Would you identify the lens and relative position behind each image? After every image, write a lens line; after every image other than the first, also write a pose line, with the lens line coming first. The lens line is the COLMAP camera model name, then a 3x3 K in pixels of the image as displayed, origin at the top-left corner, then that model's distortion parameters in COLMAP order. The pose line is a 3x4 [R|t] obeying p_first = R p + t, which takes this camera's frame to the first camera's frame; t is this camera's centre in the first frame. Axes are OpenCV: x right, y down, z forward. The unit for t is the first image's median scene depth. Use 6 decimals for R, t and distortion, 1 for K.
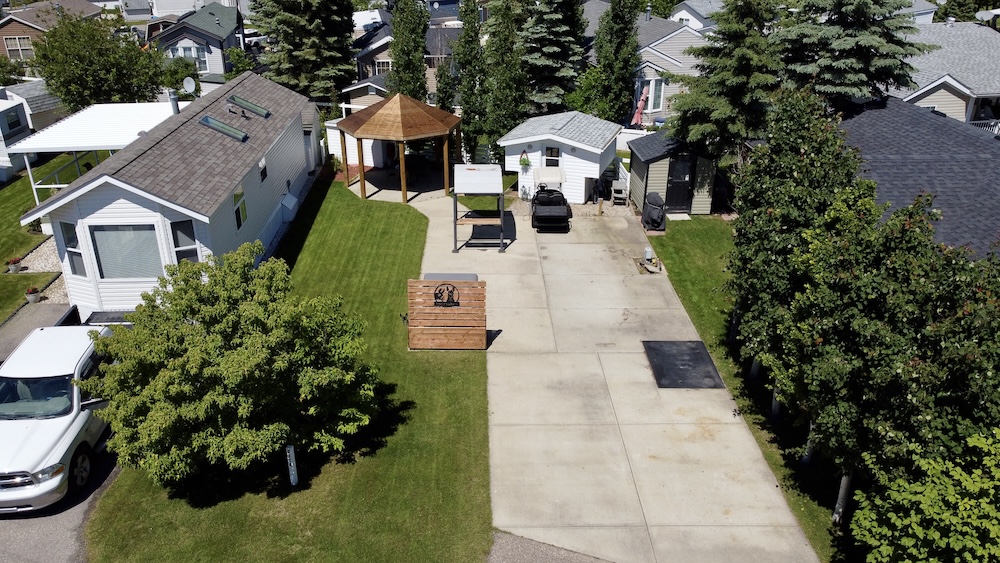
lens RADIAL K [[764.8, 0, 503.2], [0, 764.8, 279.3], [0, 0, 1]] dist [0.007437, -0.010507]
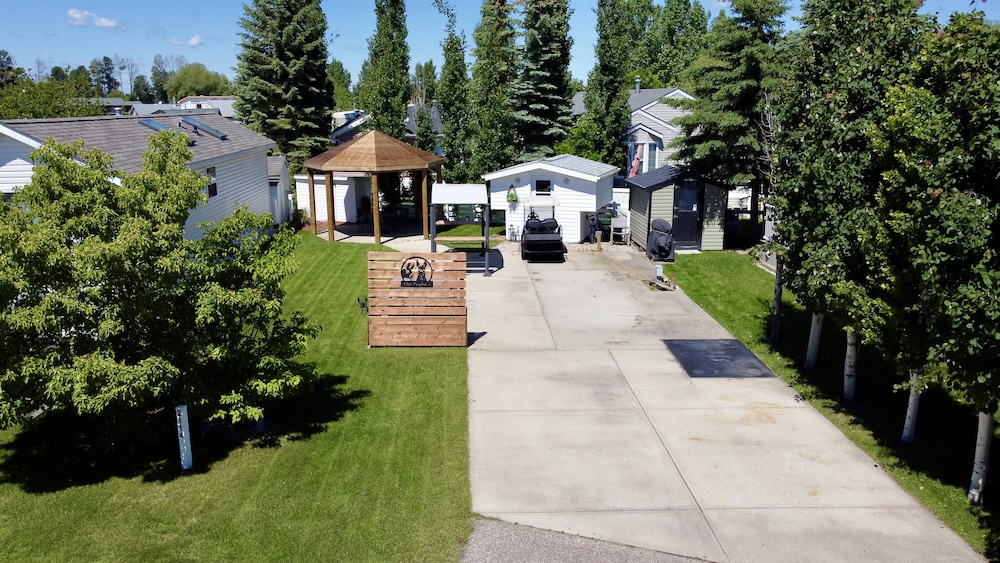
lens RADIAL K [[764.8, 0, 503.2], [0, 764.8, 277.8], [0, 0, 1]] dist [0.007437, -0.010507]
pose [[0.999833, -0.008240, 0.016313, 0.003096], [0.011435, 0.978347, -0.206656, 0.187908], [-0.014257, 0.206808, 0.978278, 0.215774]]
